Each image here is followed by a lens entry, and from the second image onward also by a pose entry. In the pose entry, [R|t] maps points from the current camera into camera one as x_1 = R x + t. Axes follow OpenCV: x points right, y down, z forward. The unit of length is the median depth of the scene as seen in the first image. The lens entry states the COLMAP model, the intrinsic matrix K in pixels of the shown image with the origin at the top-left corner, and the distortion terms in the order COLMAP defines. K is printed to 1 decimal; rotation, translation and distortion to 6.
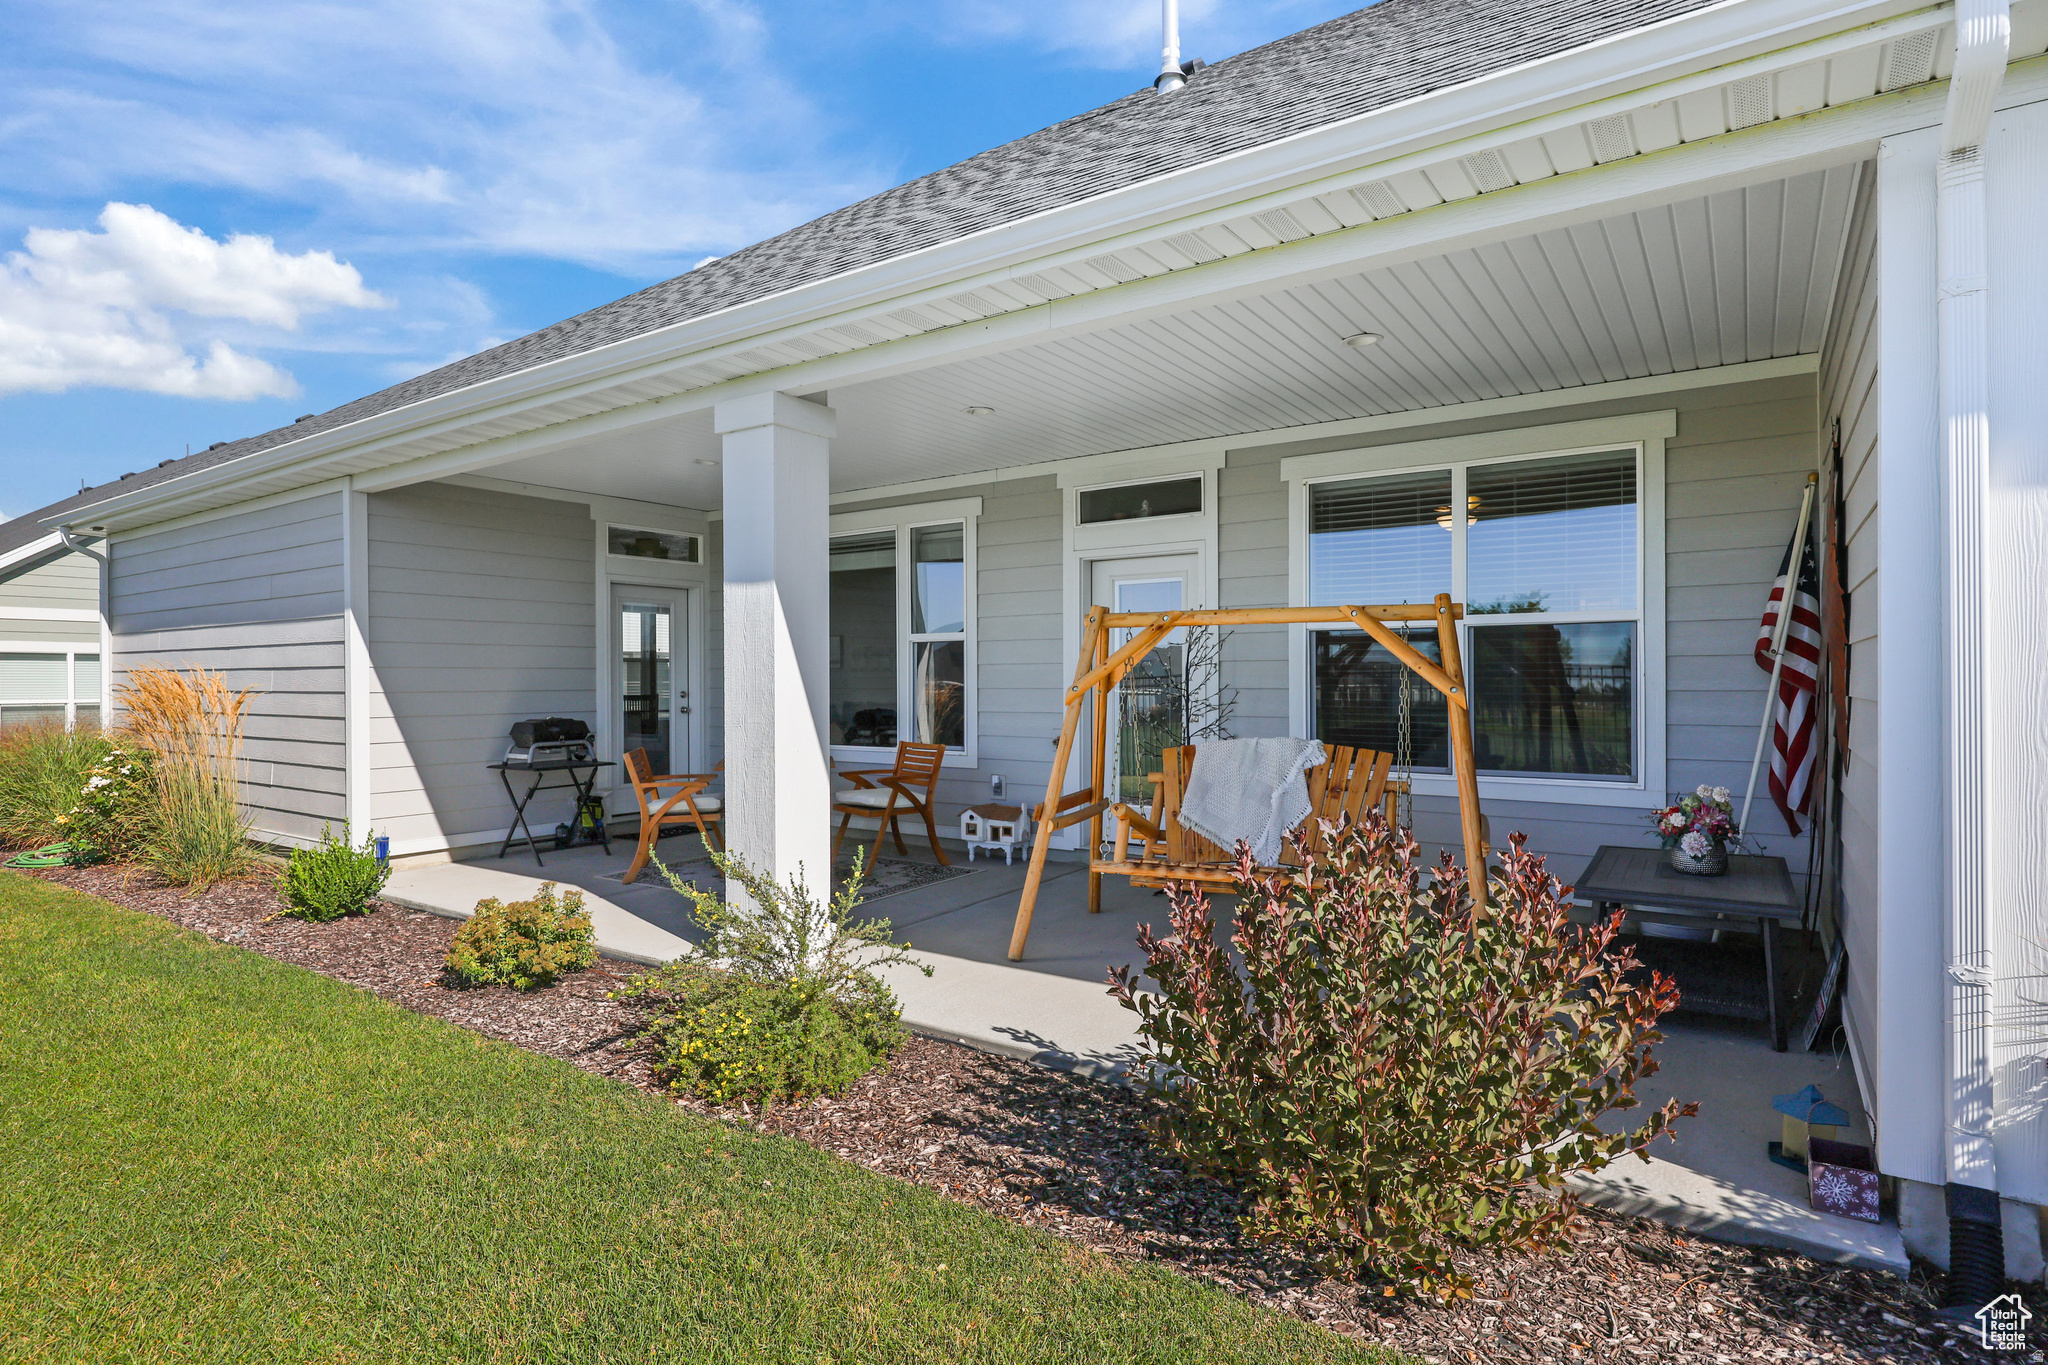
lens RADIAL K [[1057.3, 0, 1027.2], [0, 1057.3, 678.6], [0, 0, 1]] dist [-0.003402, 0.000086]
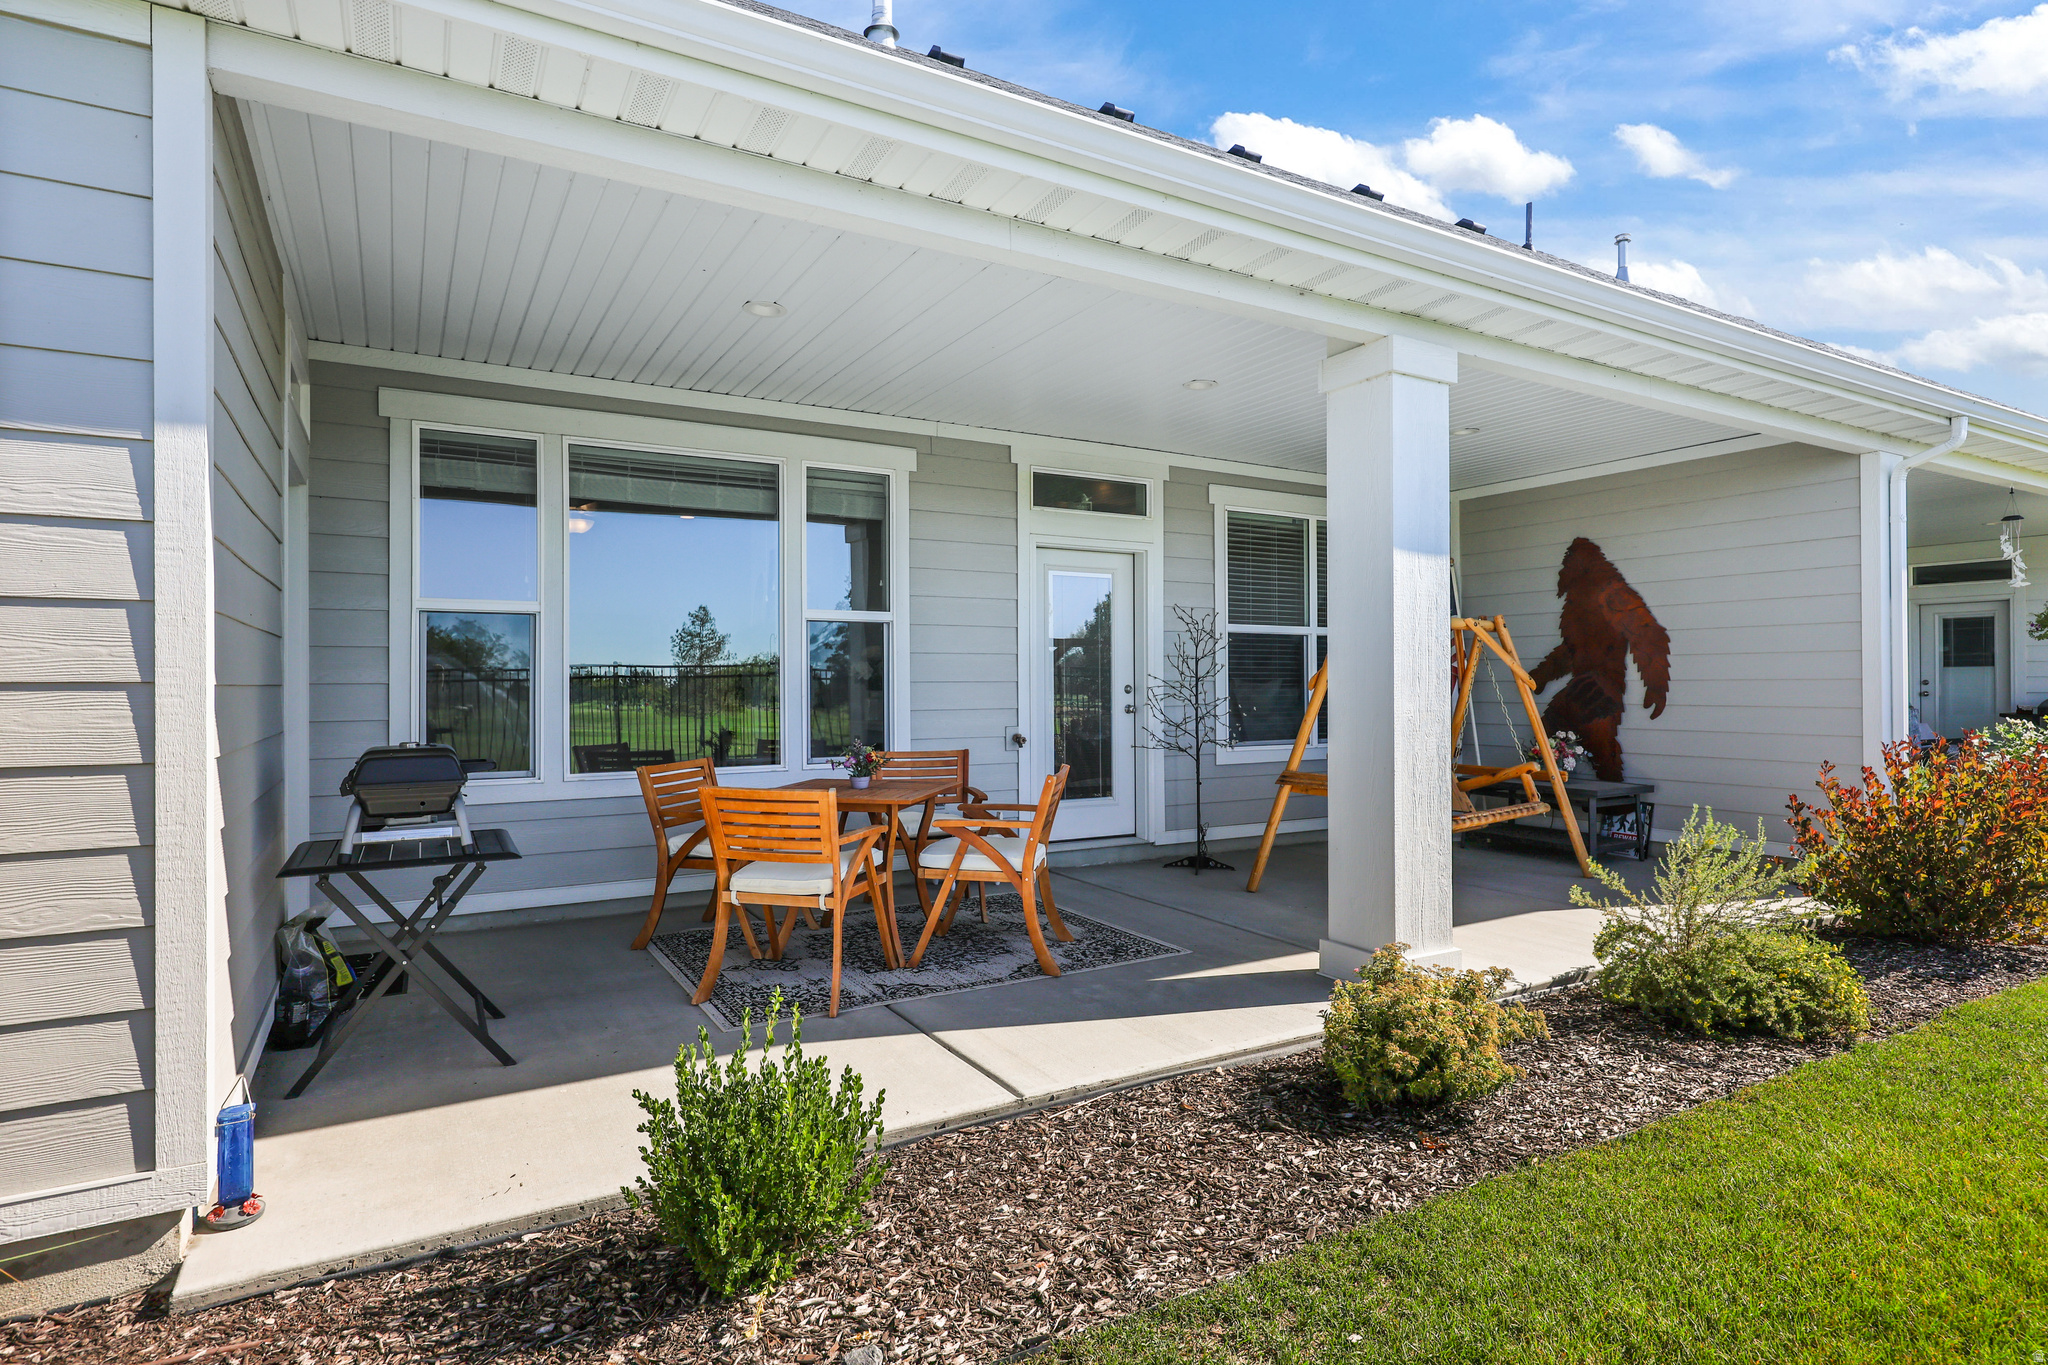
lens RADIAL K [[1057.3, 0, 1020.5], [0, 1057.3, 683.3], [0, 0, 1]] dist [-0.003402, 0.000086]
pose [[0.421925, 0.001064, 0.906630, -1.585194], [0.000156, 0.999999, -0.001246, 0.020195], [-0.906631, 0.000667, 0.421925, 1.239304]]
